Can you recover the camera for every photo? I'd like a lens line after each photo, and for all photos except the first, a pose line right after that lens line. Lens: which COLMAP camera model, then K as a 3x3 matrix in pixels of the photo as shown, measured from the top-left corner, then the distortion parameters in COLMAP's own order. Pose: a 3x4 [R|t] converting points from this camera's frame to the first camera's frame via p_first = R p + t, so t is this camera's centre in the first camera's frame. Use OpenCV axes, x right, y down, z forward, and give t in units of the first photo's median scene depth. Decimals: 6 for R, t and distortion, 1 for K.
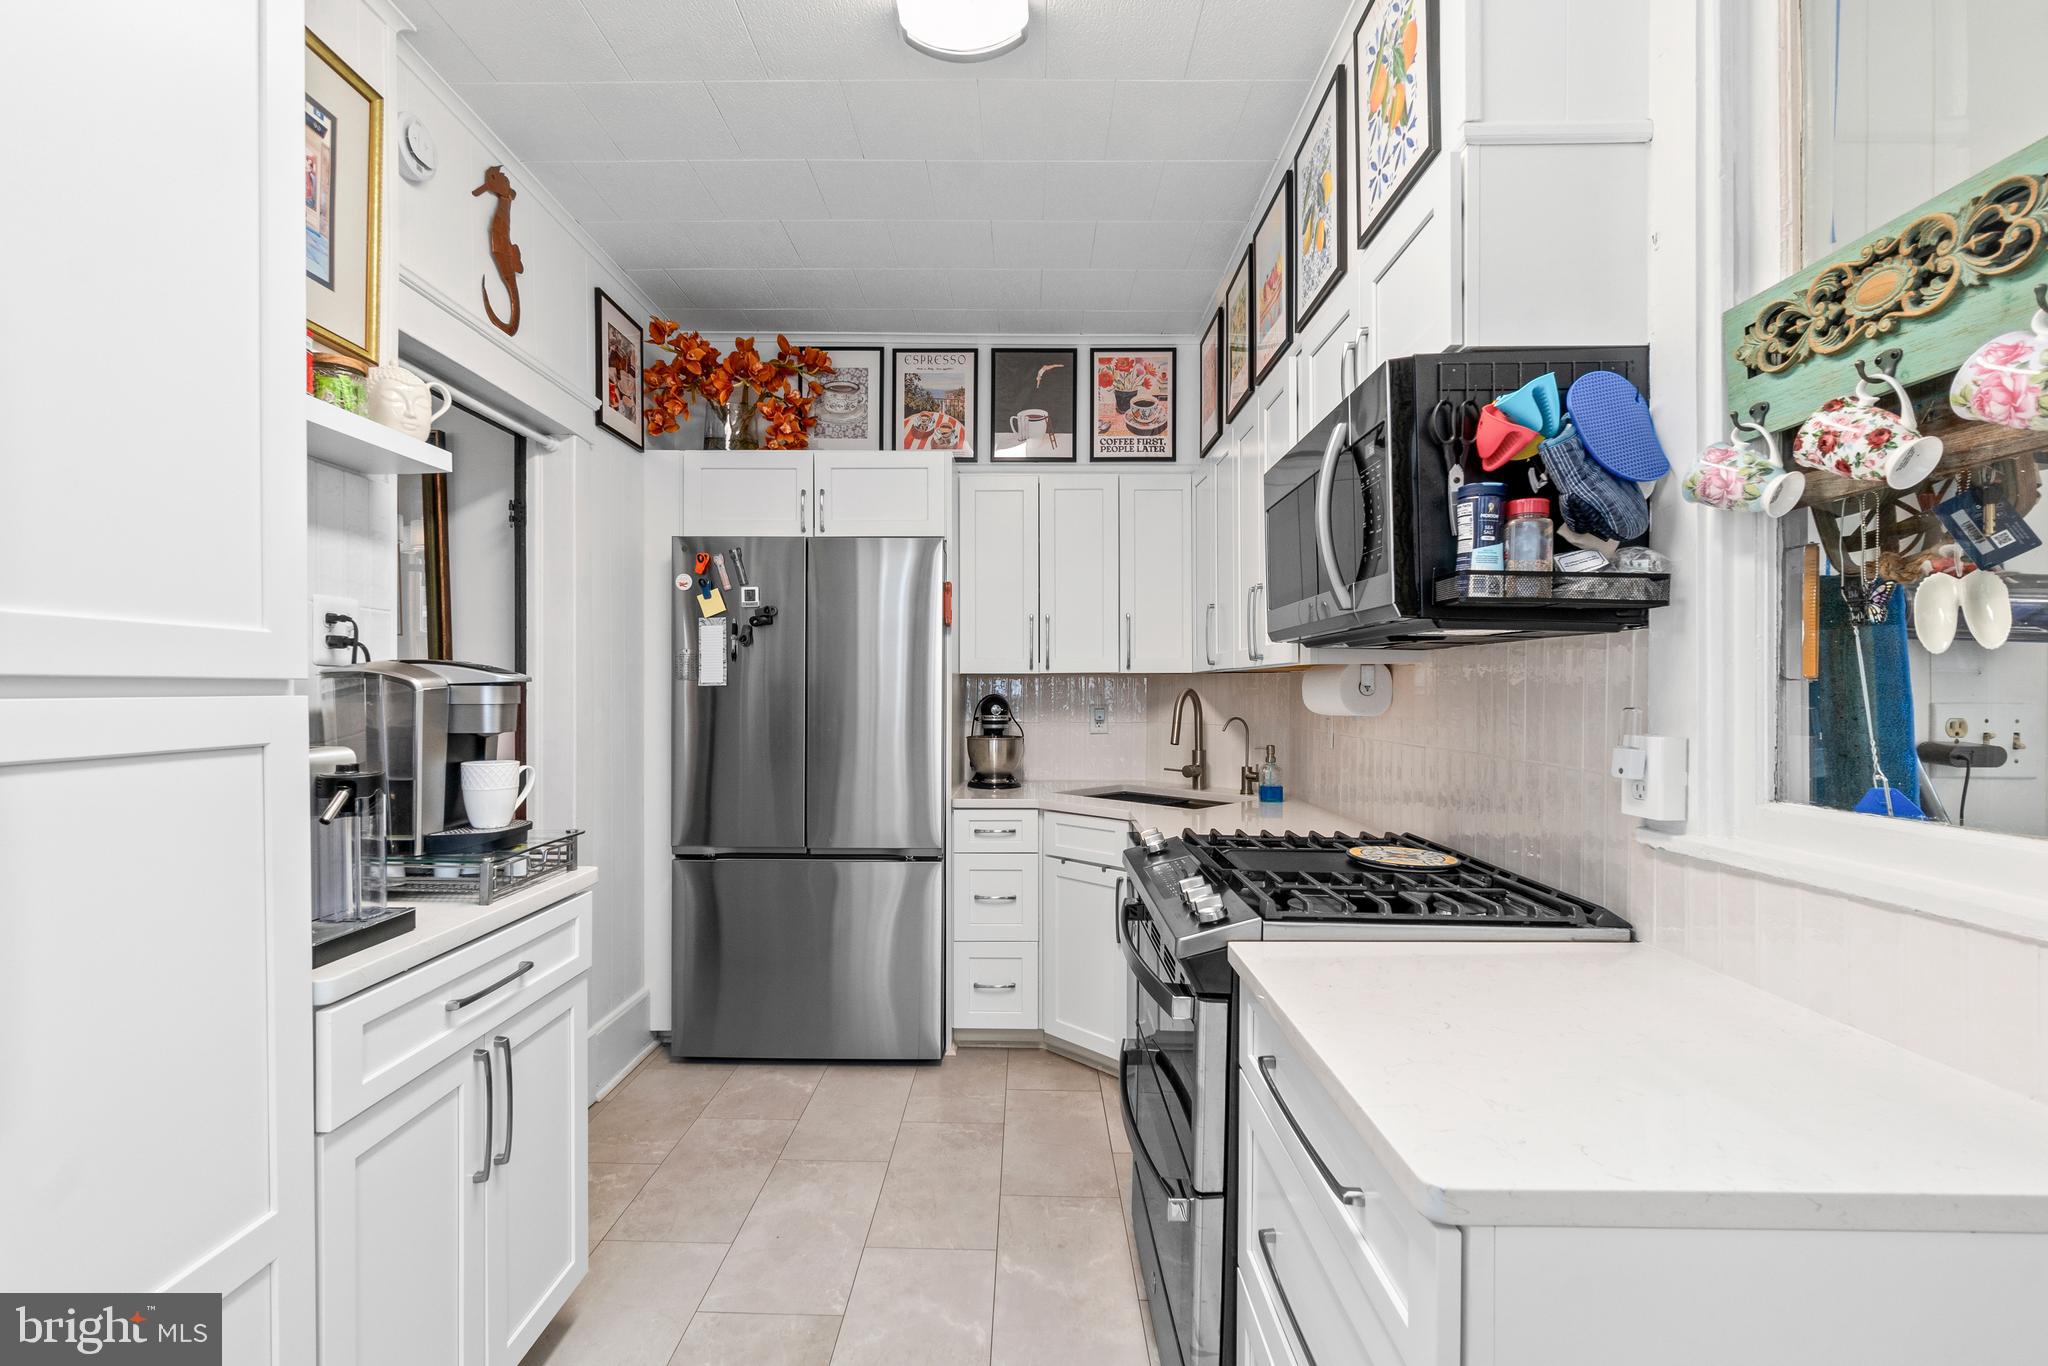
lens RADIAL K [[916.1, 0, 1001.6], [0, 916.1, 704.9], [0, 0, 1]] dist [-0.000656, -0.000128]
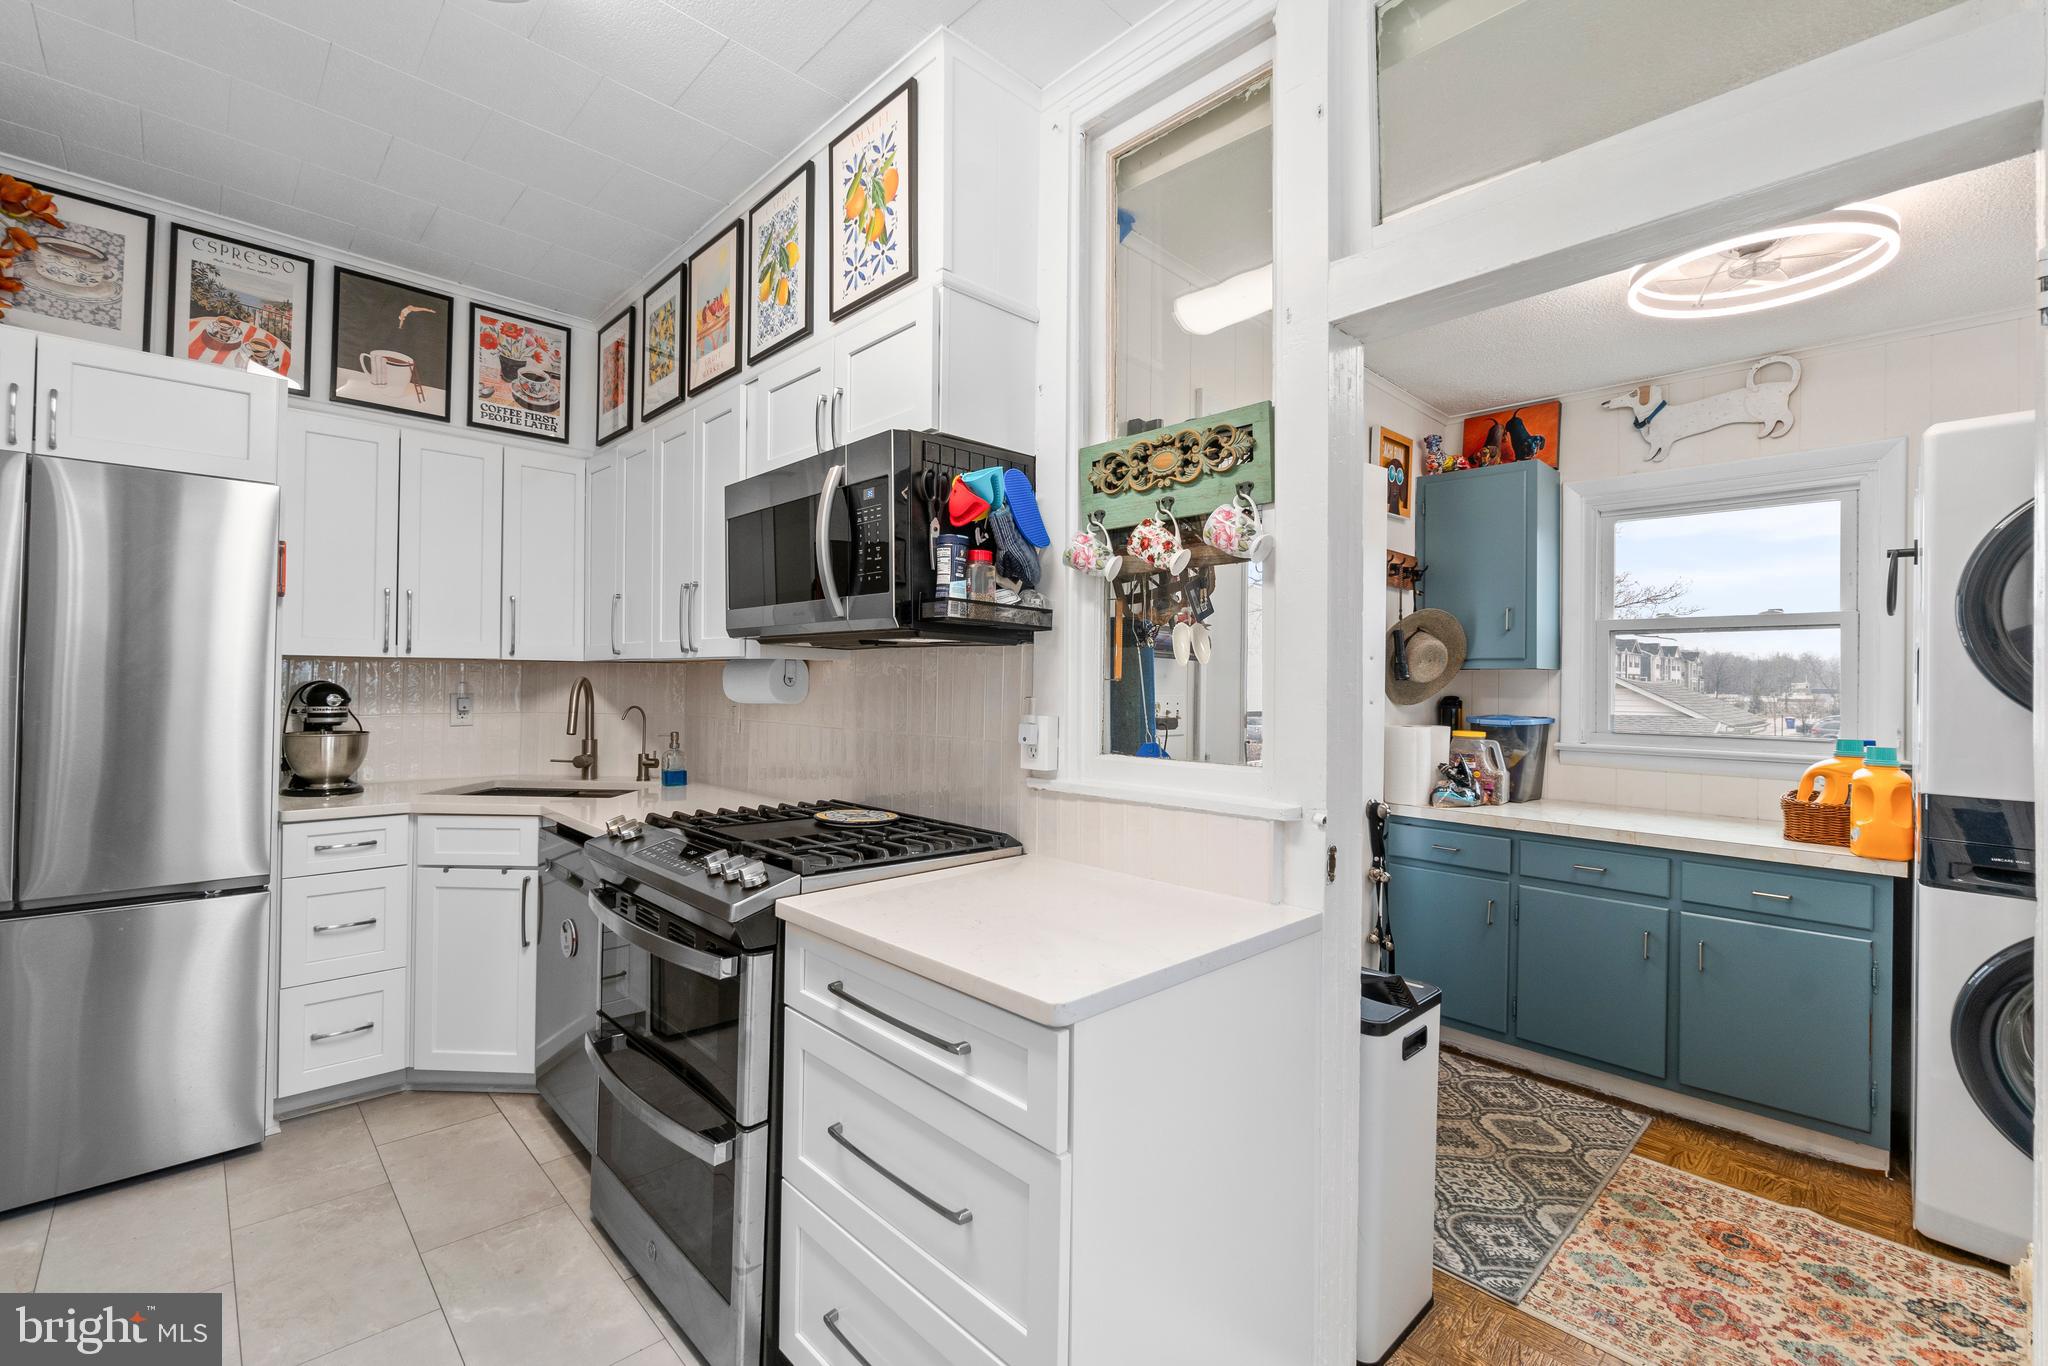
lens RADIAL K [[892.1, 0, 1014.0], [0, 892.1, 685.1], [0, 0, 1]] dist [-0.000134, -0.000859]
pose [[0.710672, 0.005437, 0.703503, -0.297894], [0.000032, 0.999970, -0.007761, -0.004113], [-0.703524, 0.005538, 0.710650, -0.015204]]
